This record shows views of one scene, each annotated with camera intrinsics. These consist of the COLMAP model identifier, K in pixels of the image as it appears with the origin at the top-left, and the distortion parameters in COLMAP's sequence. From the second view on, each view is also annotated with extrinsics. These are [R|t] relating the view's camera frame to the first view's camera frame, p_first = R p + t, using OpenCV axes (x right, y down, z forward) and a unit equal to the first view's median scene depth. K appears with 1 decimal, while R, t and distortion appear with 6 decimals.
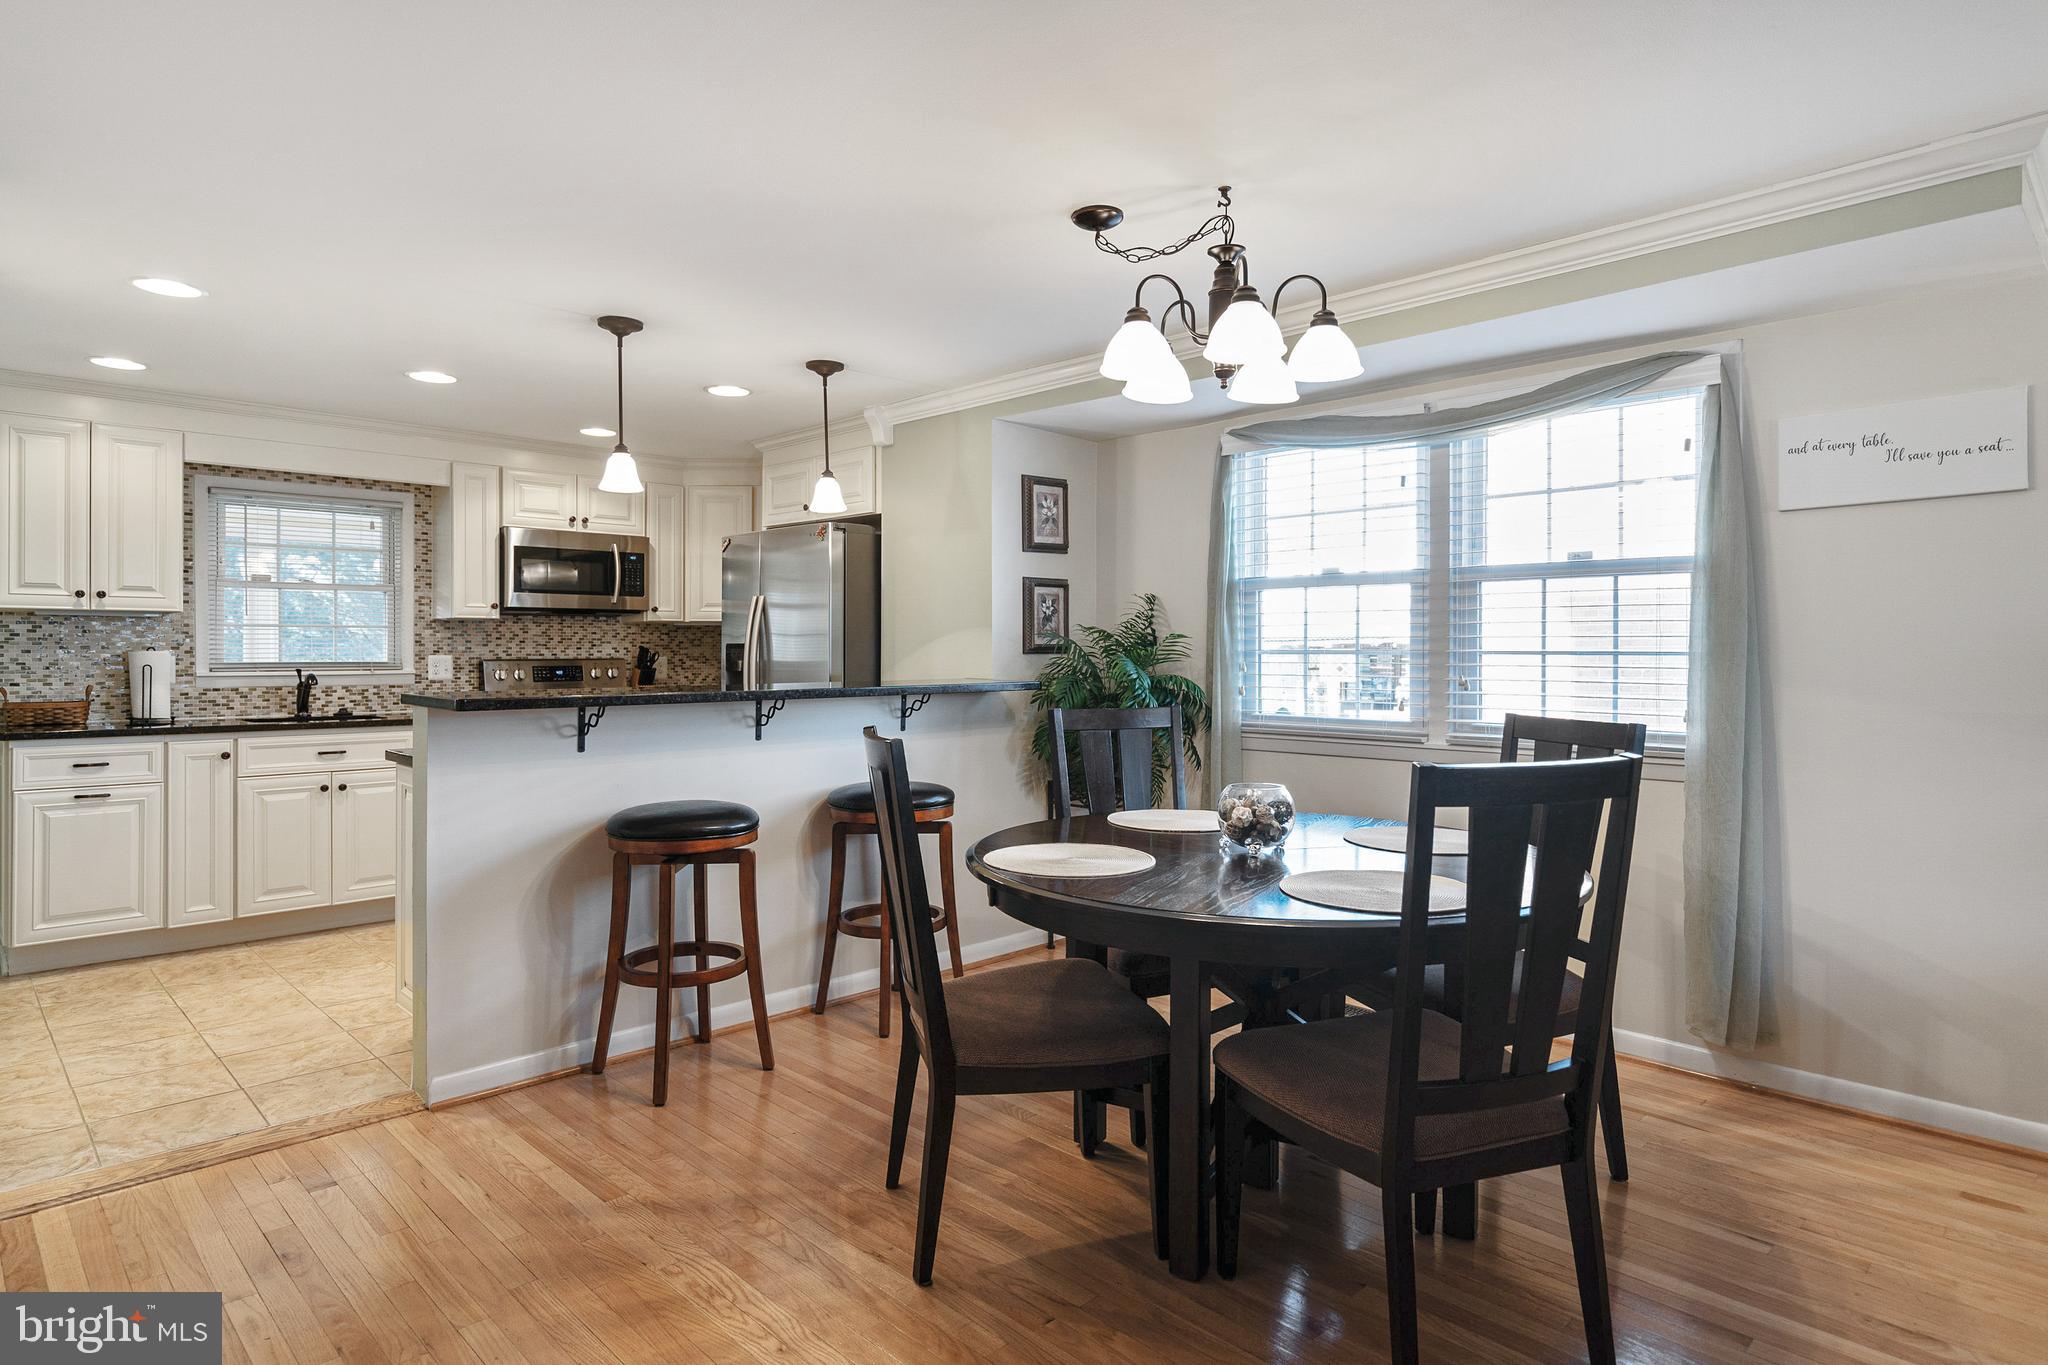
lens RADIAL K [[1138.4, 0, 1018.3], [0, 1138.4, 650.2], [0, 0, 1]] dist [0.006434, -0.000054]
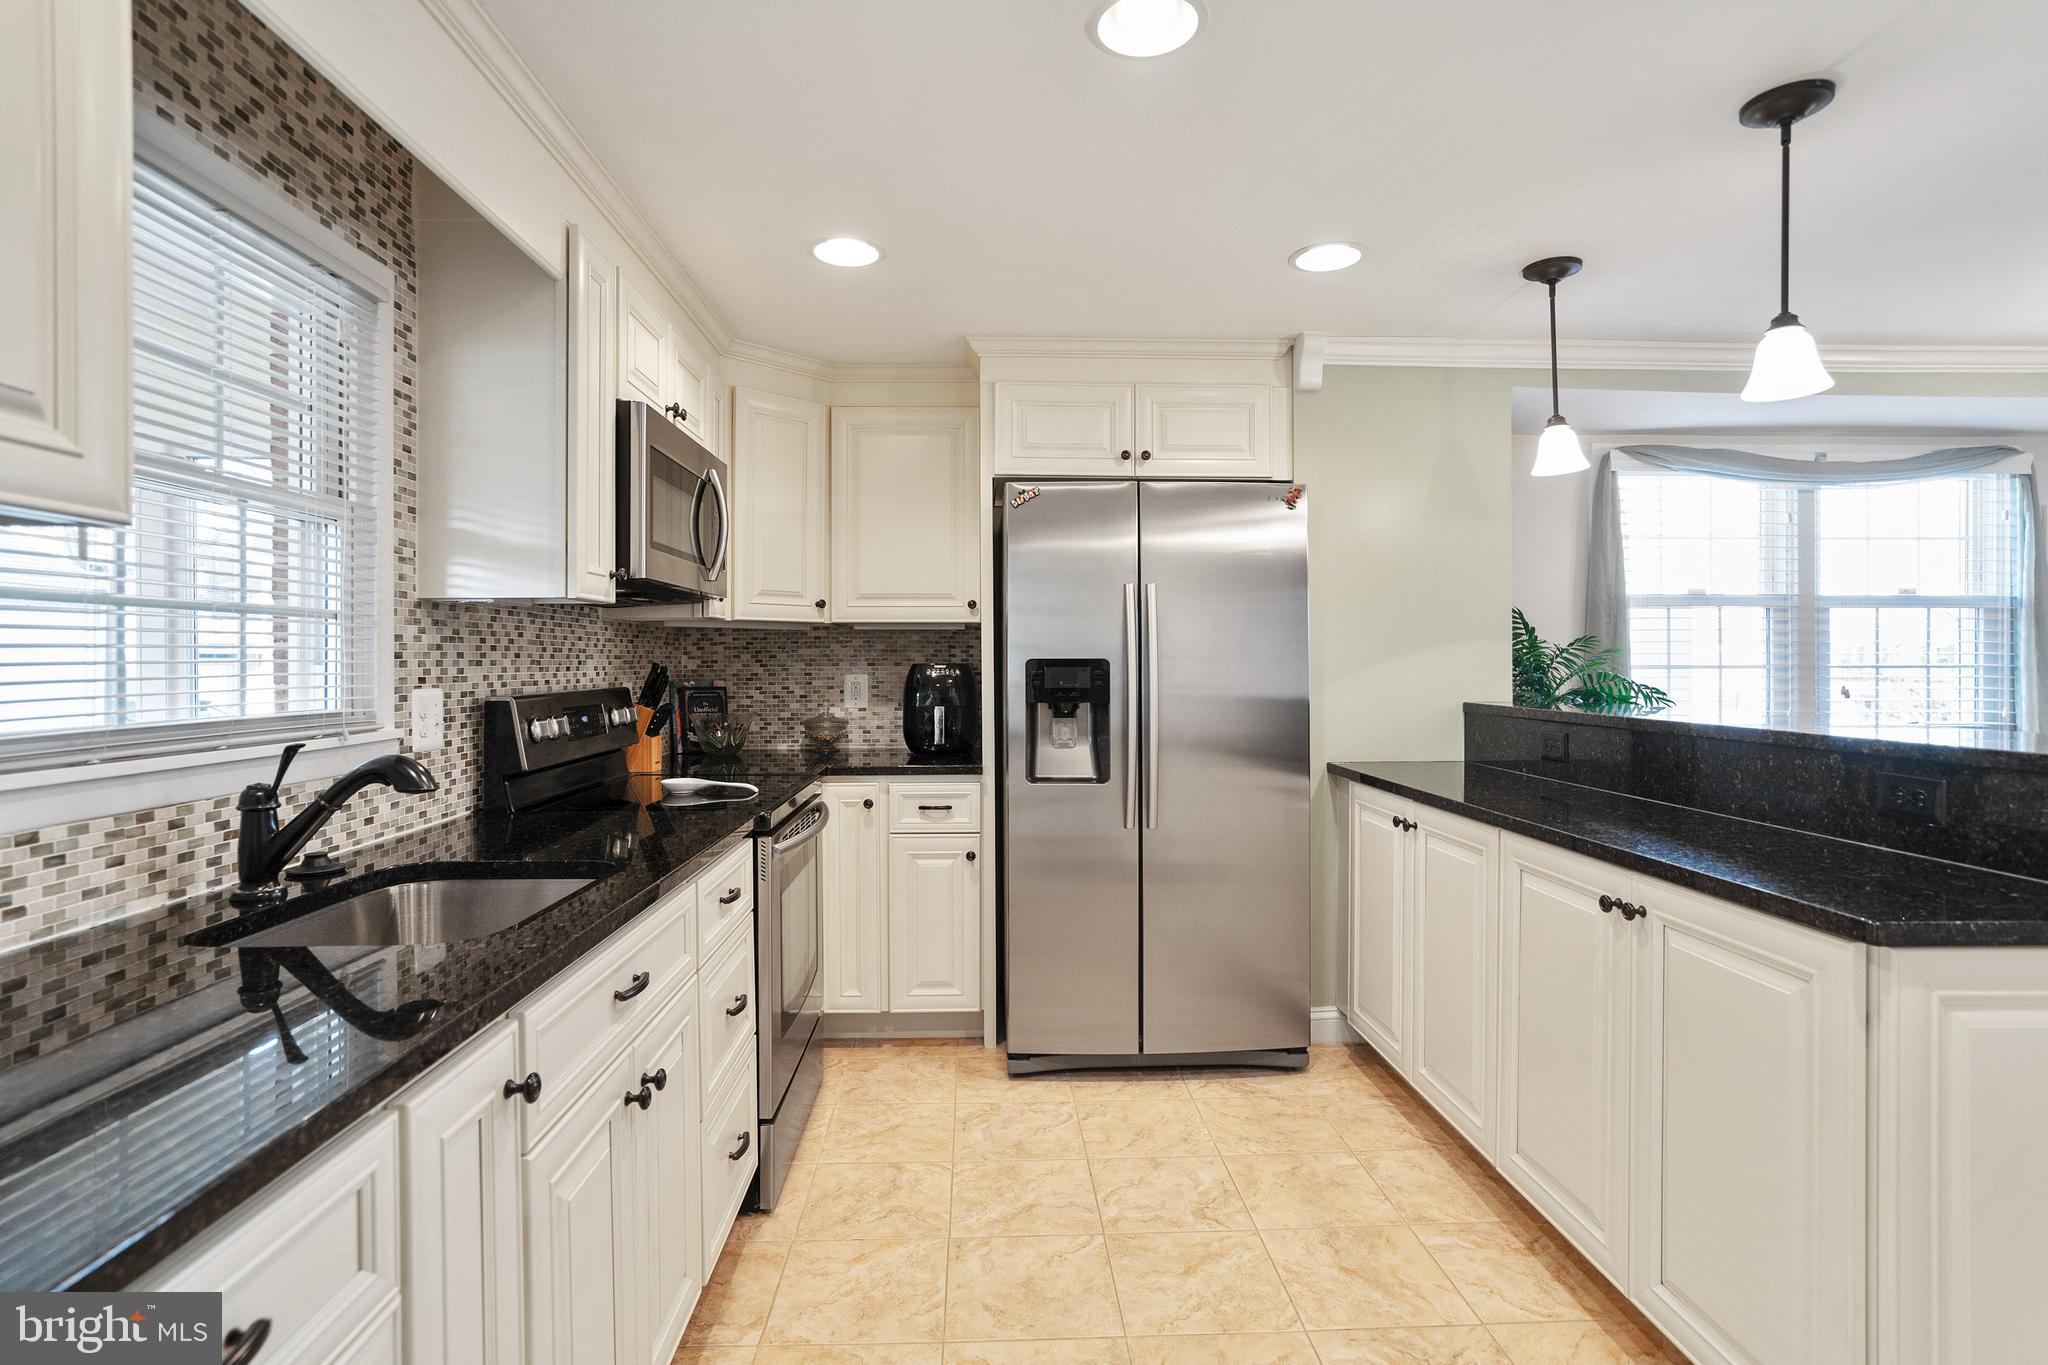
lens RADIAL K [[1019.6, 0, 1012.2], [0, 1019.6, 662.9], [0, 0, 1]] dist [-0.045108, 0.031762]
pose [[0.673868, -0.004395, 0.738839, -0.777710], [0.003109, 0.999990, 0.003112, -0.006548], [-0.738845, 0.000200, 0.673875, 0.747824]]
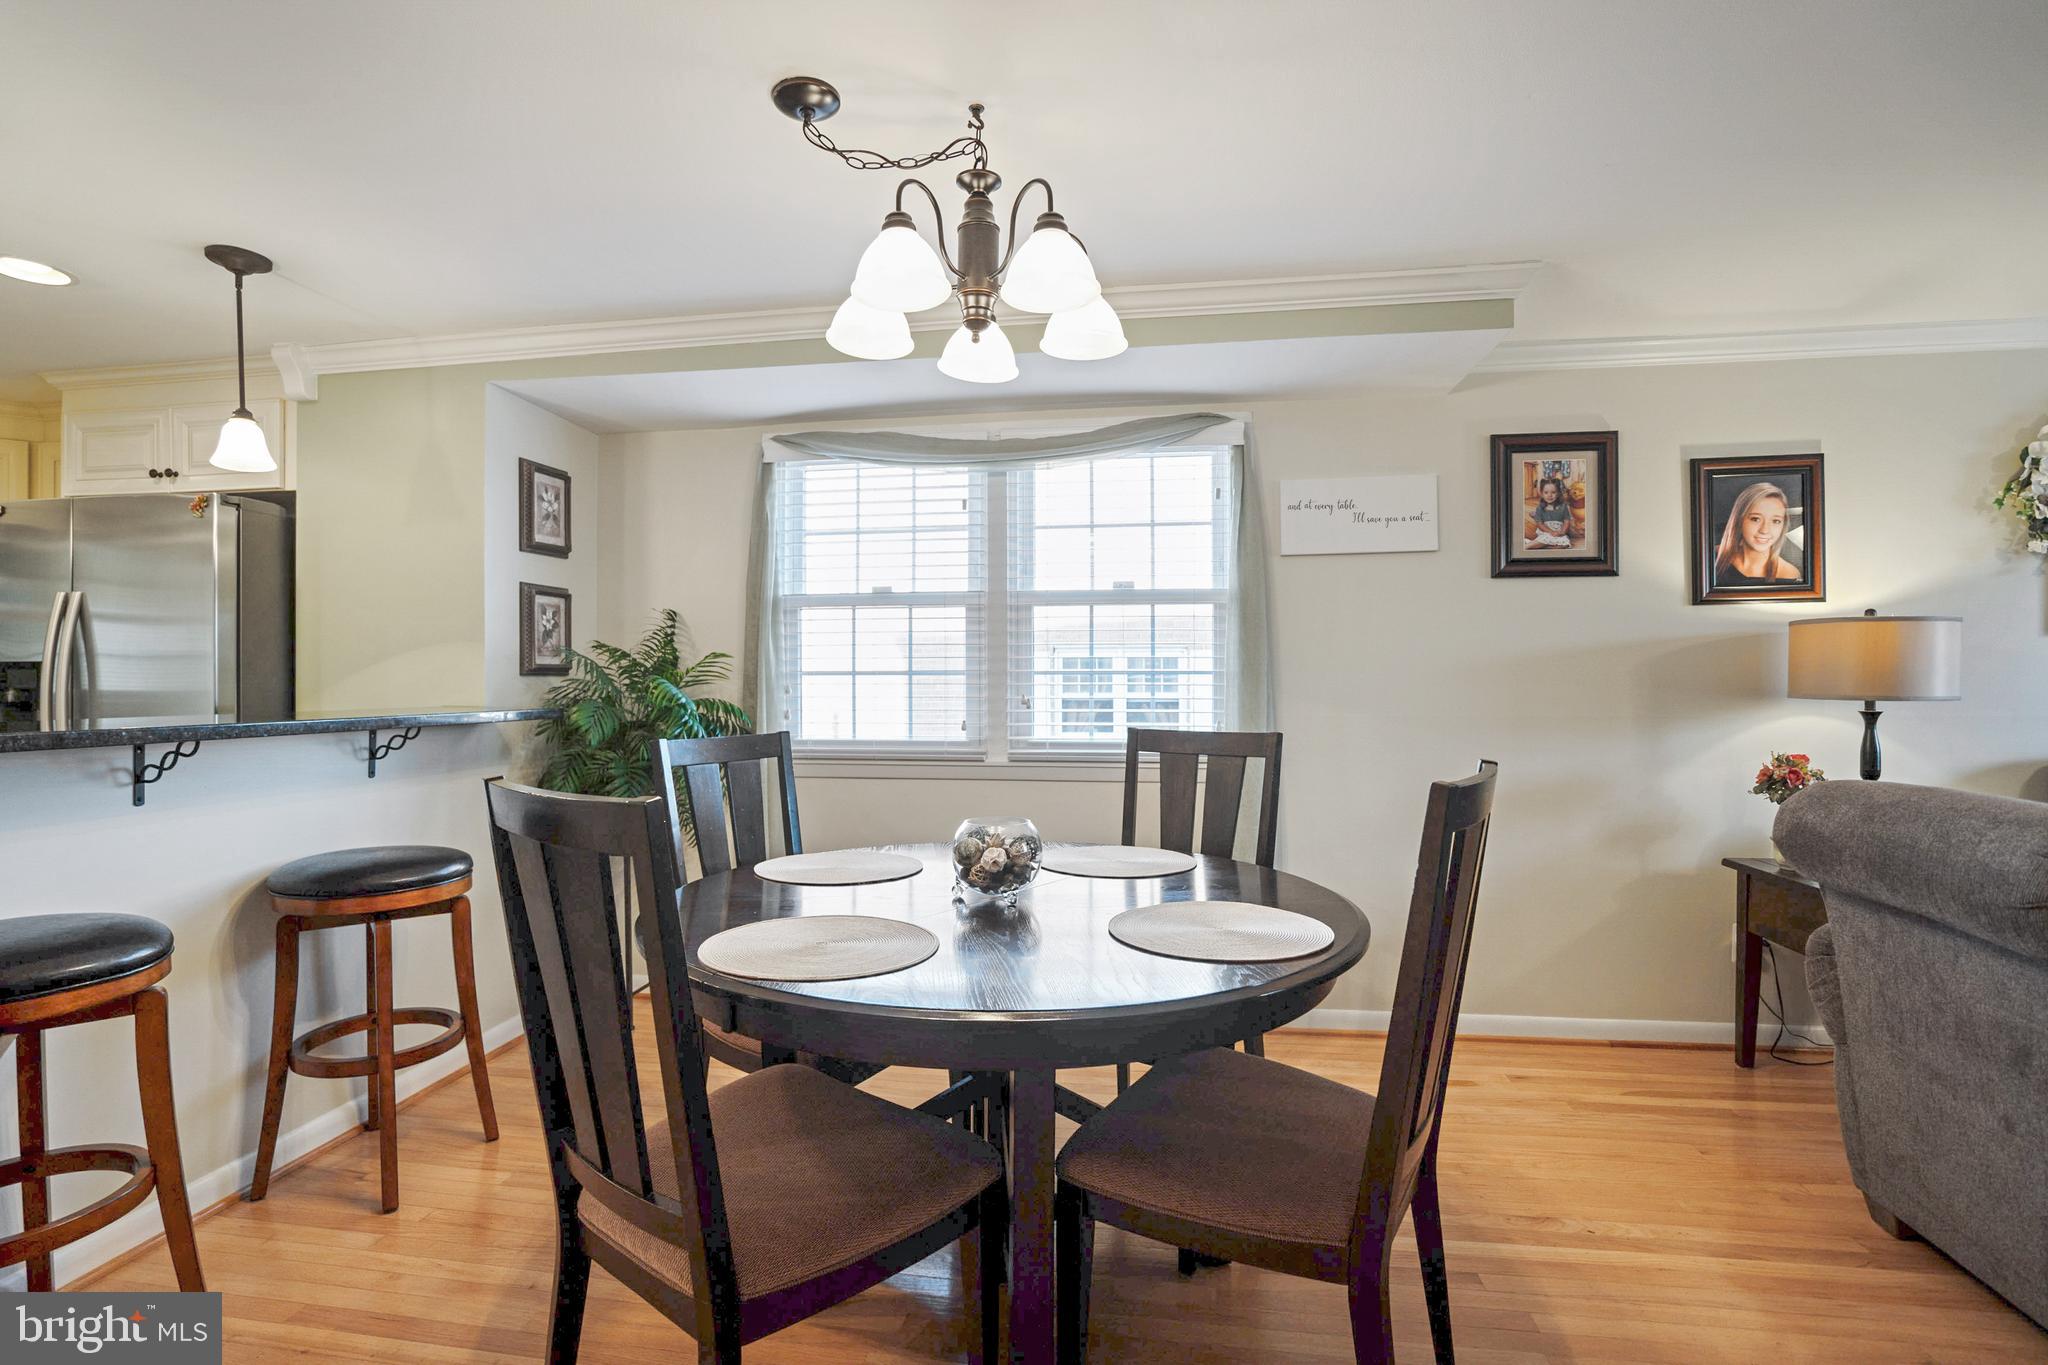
lens RADIAL K [[965.3, 0, 1011.1], [0, 965.3, 685.8], [0, 0, 1]] dist [-0.060966, 0.025871]
pose [[0.803458, -0.004039, 0.595347, -0.118558], [0.002727, 0.999991, 0.003103, 0.009407], [-0.595355, -0.000870, 0.803463, 0.235888]]
